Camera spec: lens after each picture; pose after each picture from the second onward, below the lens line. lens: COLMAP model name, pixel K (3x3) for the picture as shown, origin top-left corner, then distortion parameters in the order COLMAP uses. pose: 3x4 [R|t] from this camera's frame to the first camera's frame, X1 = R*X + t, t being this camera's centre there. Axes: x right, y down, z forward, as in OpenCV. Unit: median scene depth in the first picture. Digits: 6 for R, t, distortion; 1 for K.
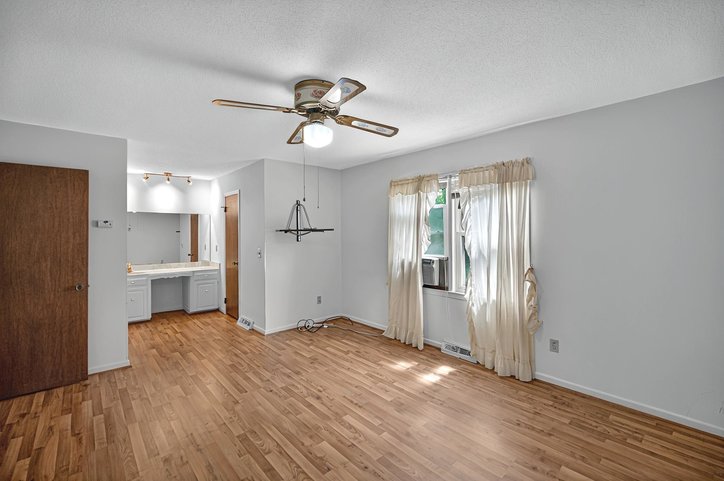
lens RADIAL K [[322.5, 0, 362.0], [0, 322.5, 240.5], [0, 0, 1]] dist [0.000225, 0.000120]
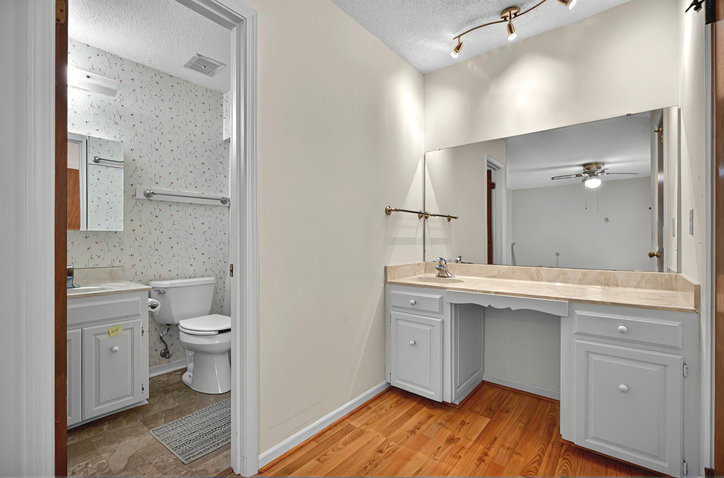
lens RADIAL K [[322.5, 0, 362.0], [0, 322.5, 239.0], [0, 0, 1]] dist [0.000225, 0.000120]
pose [[0.167830, 0.001523, -0.985815, -0.260047], [-0.017739, 0.999842, -0.001475, 0.042059], [0.985656, 0.017735, 0.167831, 0.756245]]
